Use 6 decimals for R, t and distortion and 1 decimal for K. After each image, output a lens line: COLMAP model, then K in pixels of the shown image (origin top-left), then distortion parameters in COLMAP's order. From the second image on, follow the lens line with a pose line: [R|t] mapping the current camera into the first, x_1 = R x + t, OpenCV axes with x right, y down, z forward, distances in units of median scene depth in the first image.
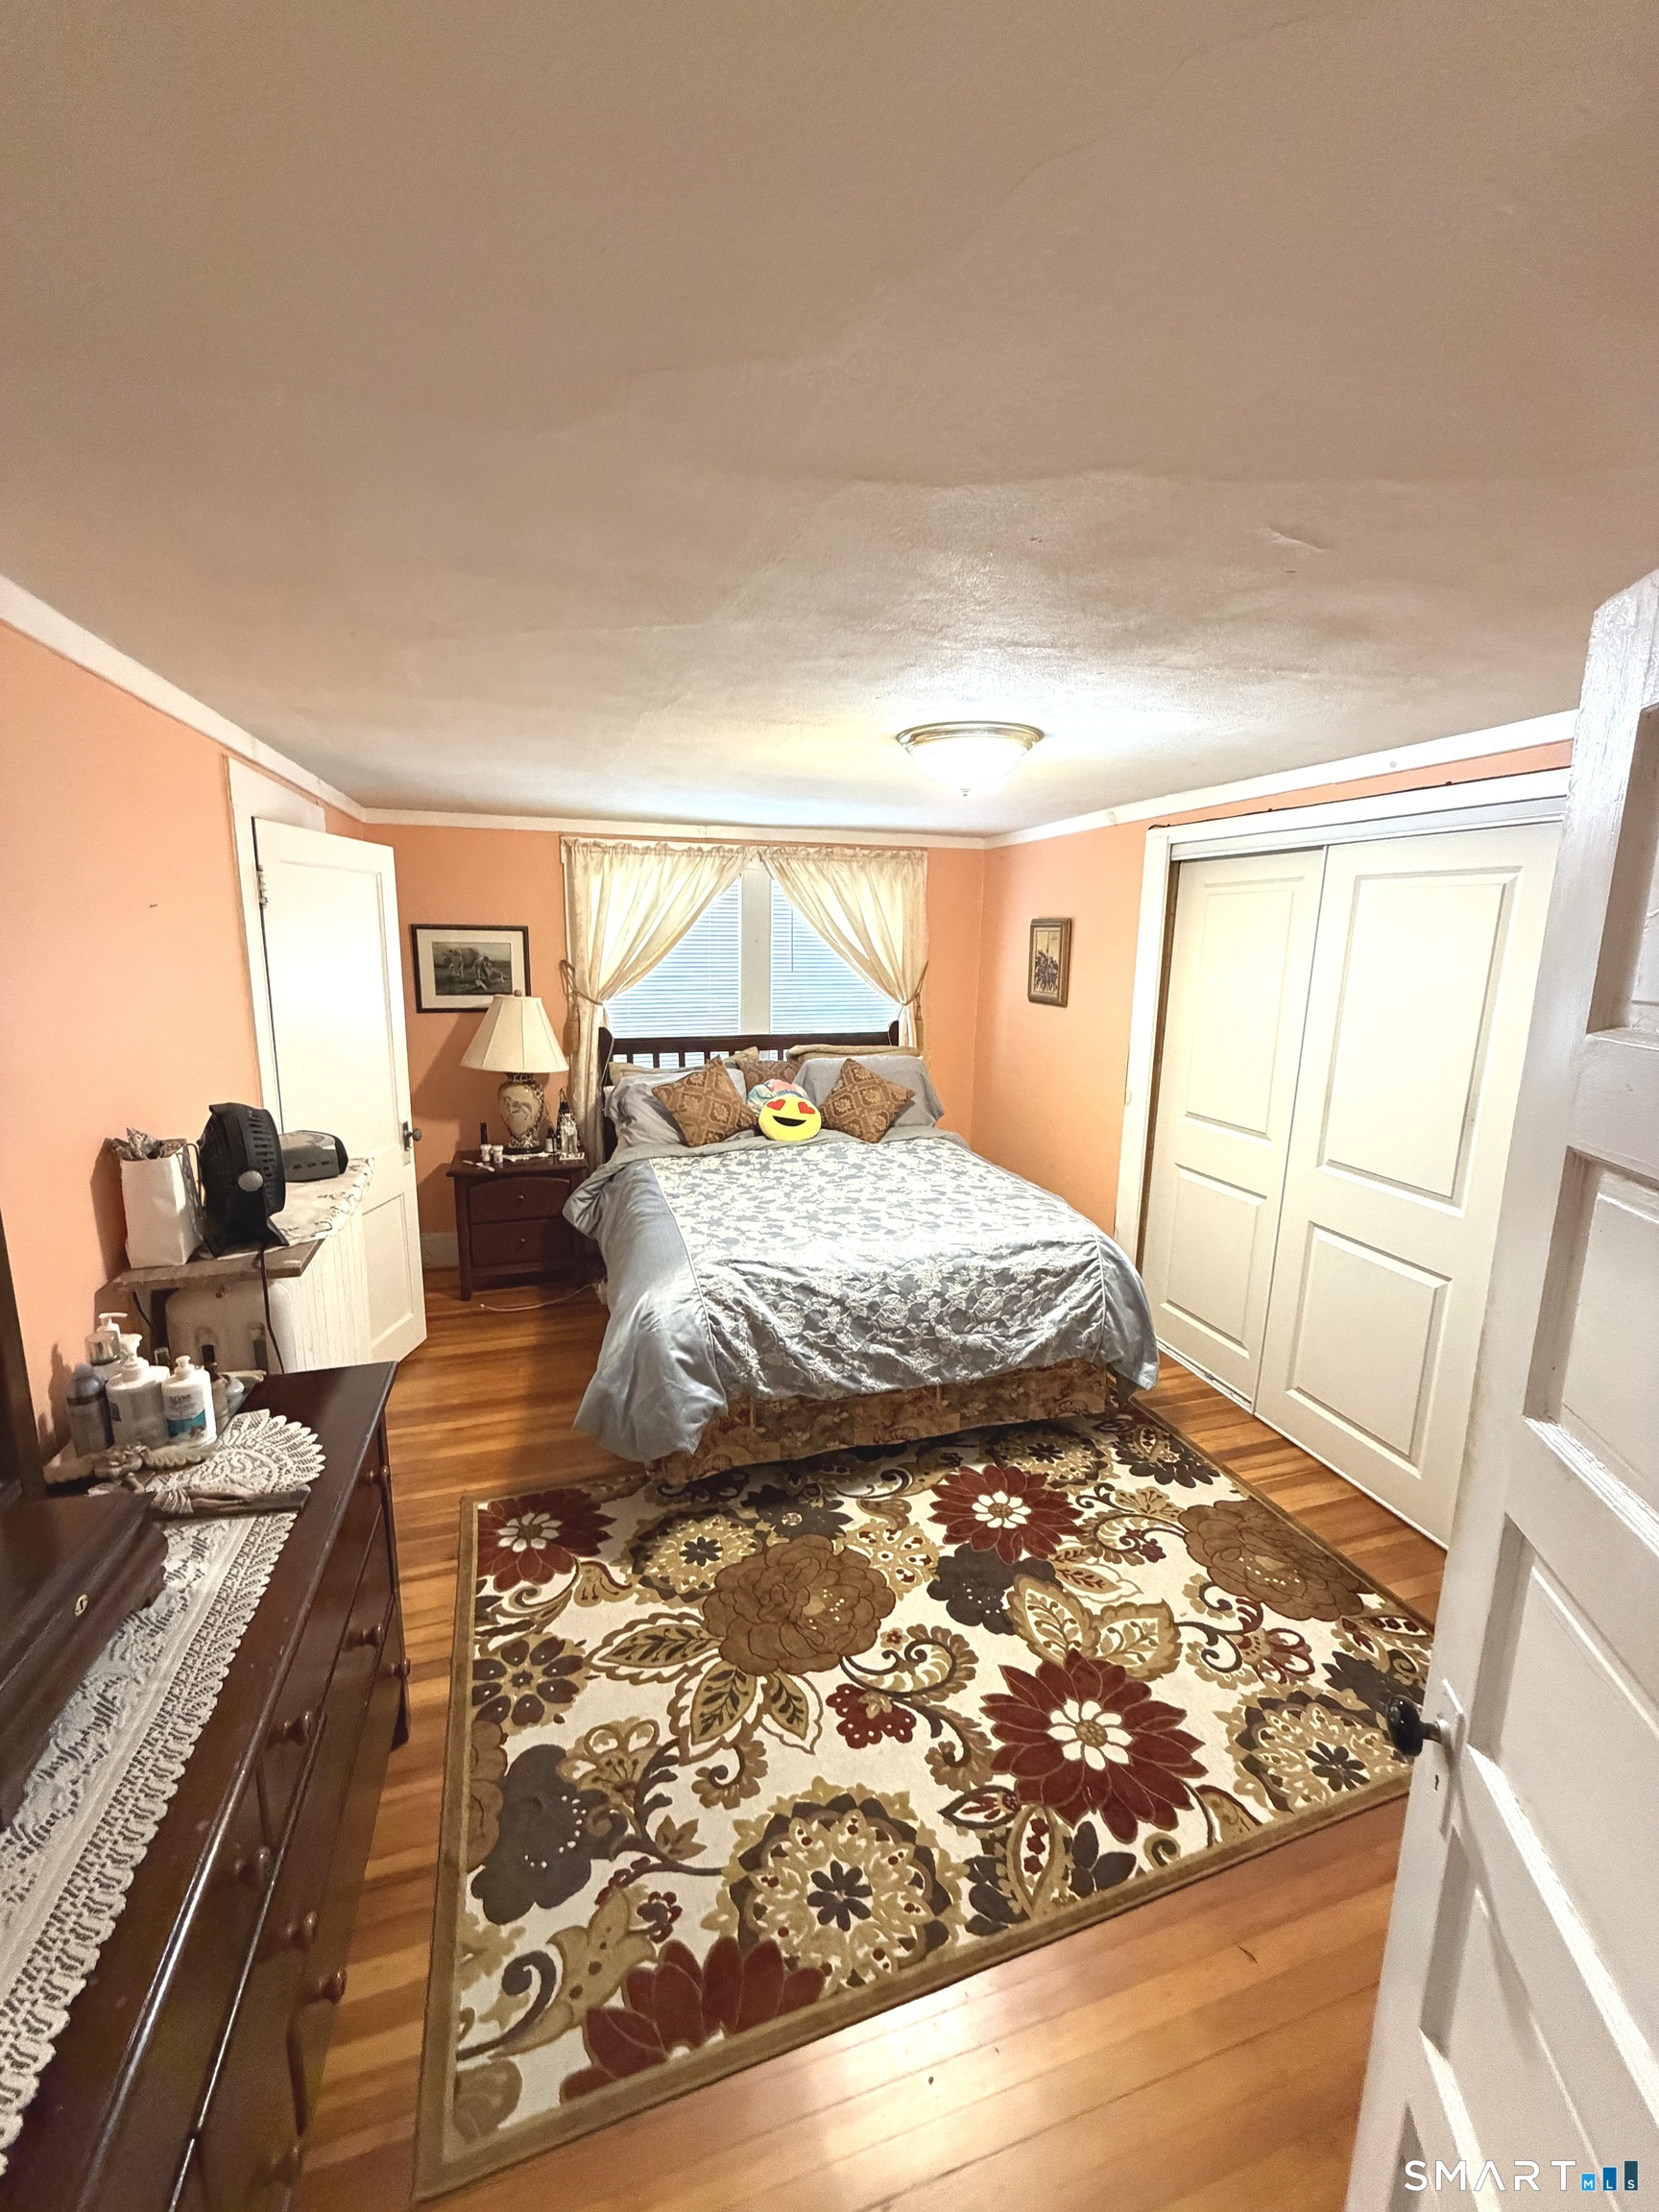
lens RADIAL K [[883.0, 0, 834.0], [0, 883.0, 1102.4], [0, 0, 1]] dist [-0.000607, 0.000706]
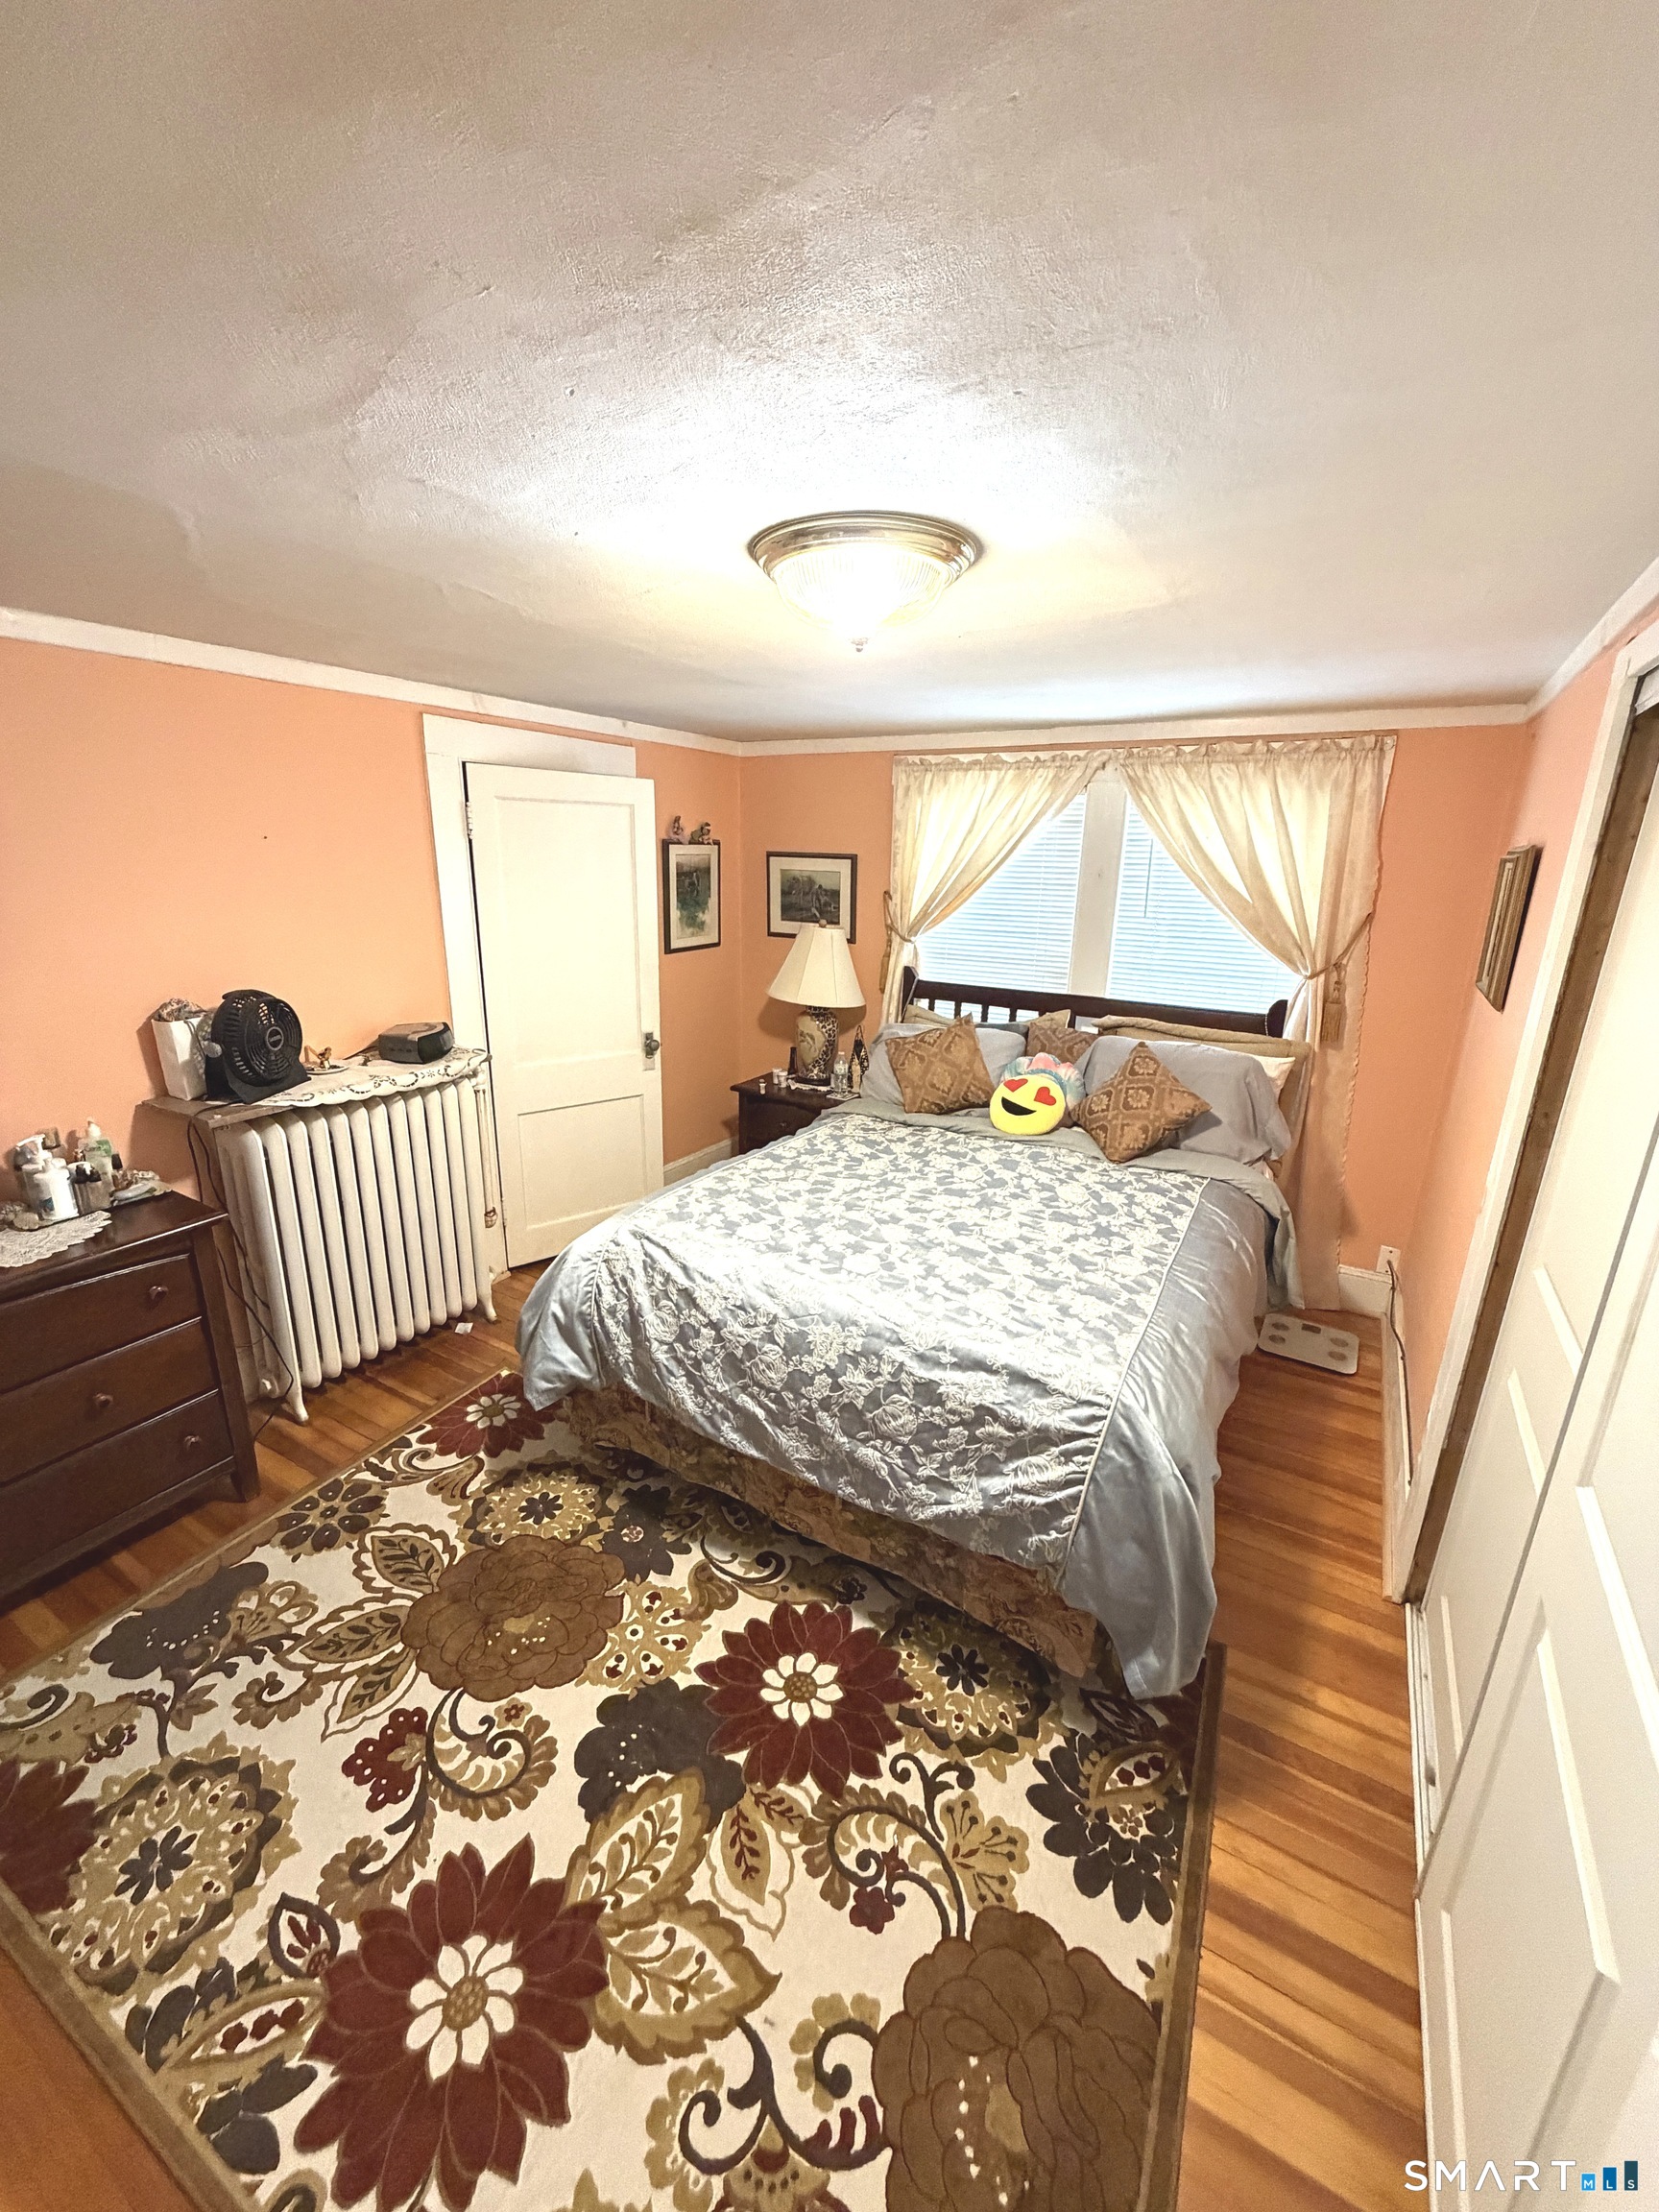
lens RADIAL K [[883.0, 0, 830.2], [0, 883.0, 1101.7], [0, 0, 1]] dist [-0.000607, 0.000706]
pose [[0.666052, 0.207194, -0.716551, 0.630839], [-0.151341, 0.978203, 0.142176, -0.111412], [0.730390, 0.013747, 0.682892, 0.529529]]
